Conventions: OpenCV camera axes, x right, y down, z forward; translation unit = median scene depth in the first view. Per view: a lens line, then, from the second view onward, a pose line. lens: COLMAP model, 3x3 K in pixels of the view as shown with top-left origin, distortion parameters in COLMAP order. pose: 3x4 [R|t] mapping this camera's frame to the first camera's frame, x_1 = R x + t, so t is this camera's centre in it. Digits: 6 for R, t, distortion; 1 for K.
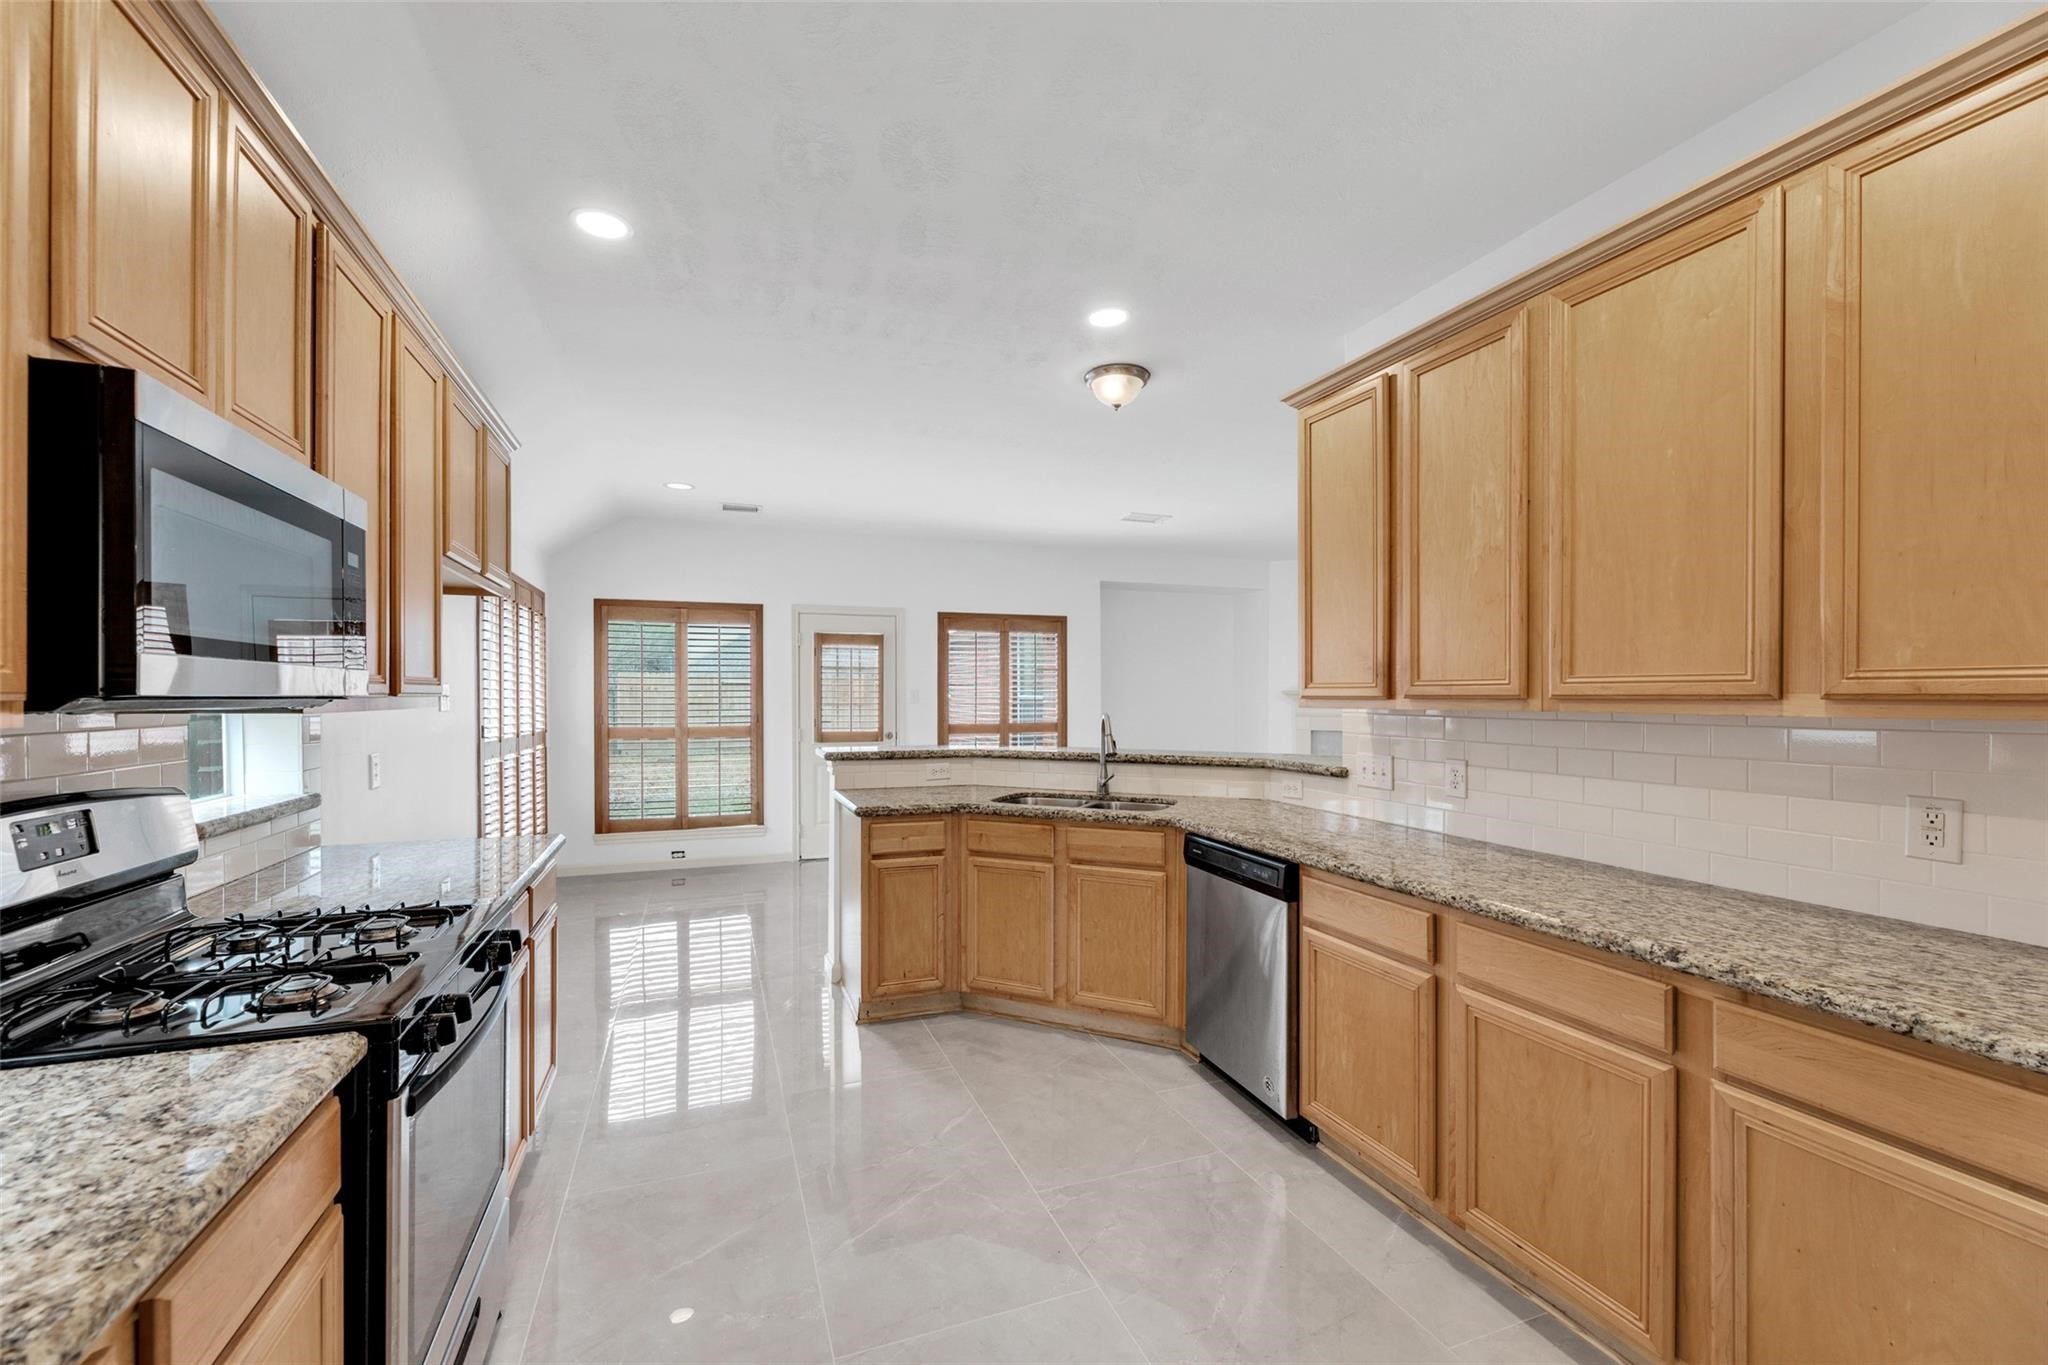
lens RADIAL K [[829.4, 0, 1015.3], [0, 829.4, 692.7], [0, 0, 1]] dist [0.001436, 0.000103]
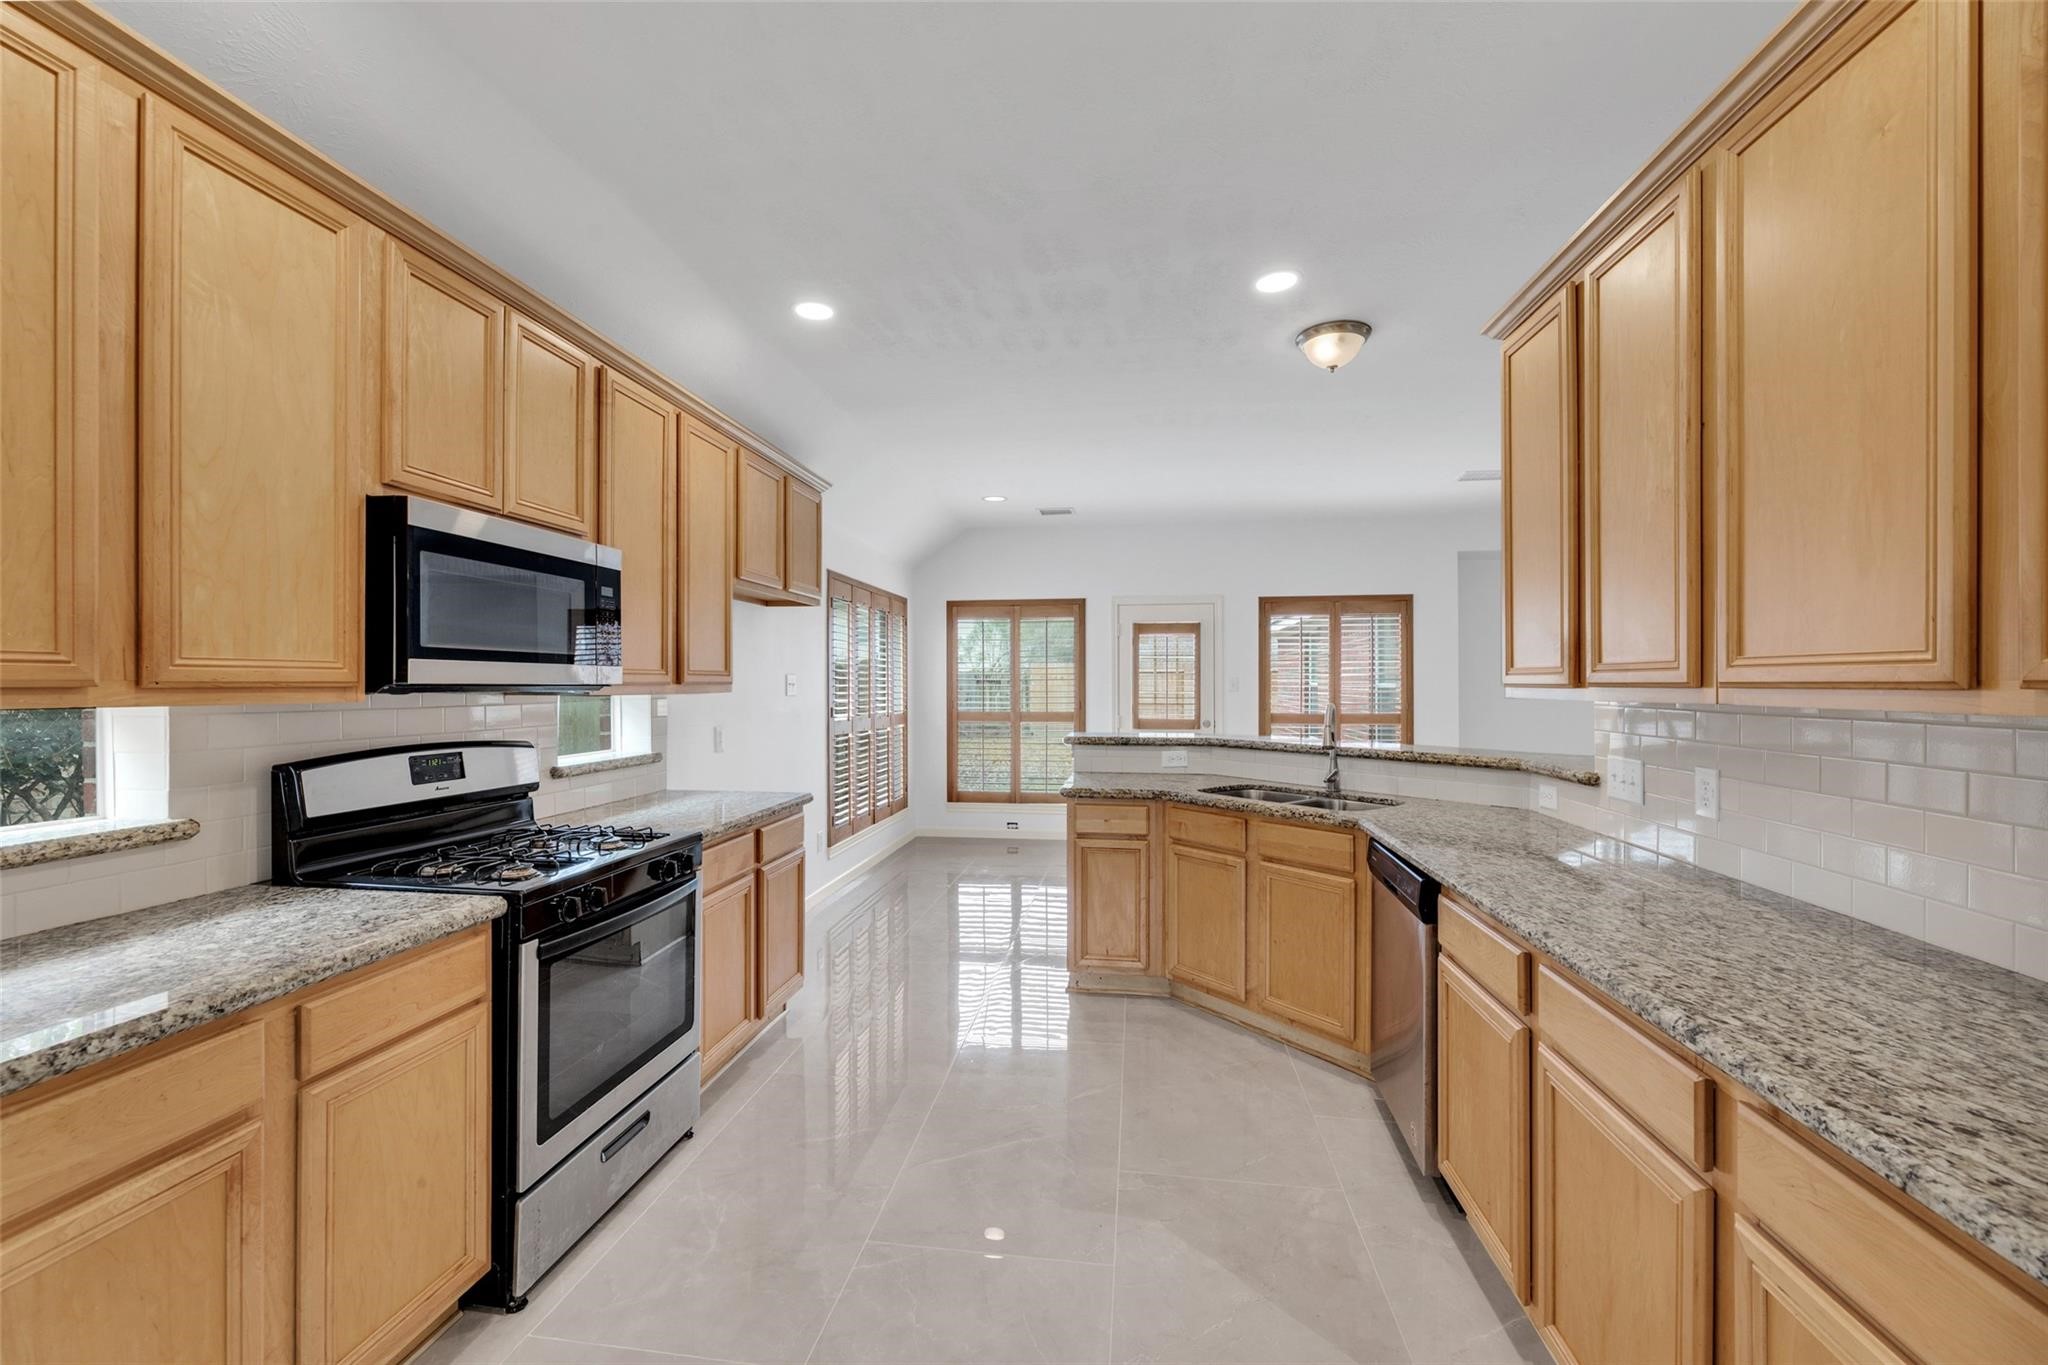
lens RADIAL K [[835.4, 0, 1017.6], [0, 835.4, 678.7], [0, 0, 1]] dist [0.000381, -0.000065]
pose [[0.876488, -0.002861, -0.481415, 0.265517], [0.001626, 0.999994, -0.002983, 0.000235], [0.481421, 0.001832, 0.876488, 0.024765]]
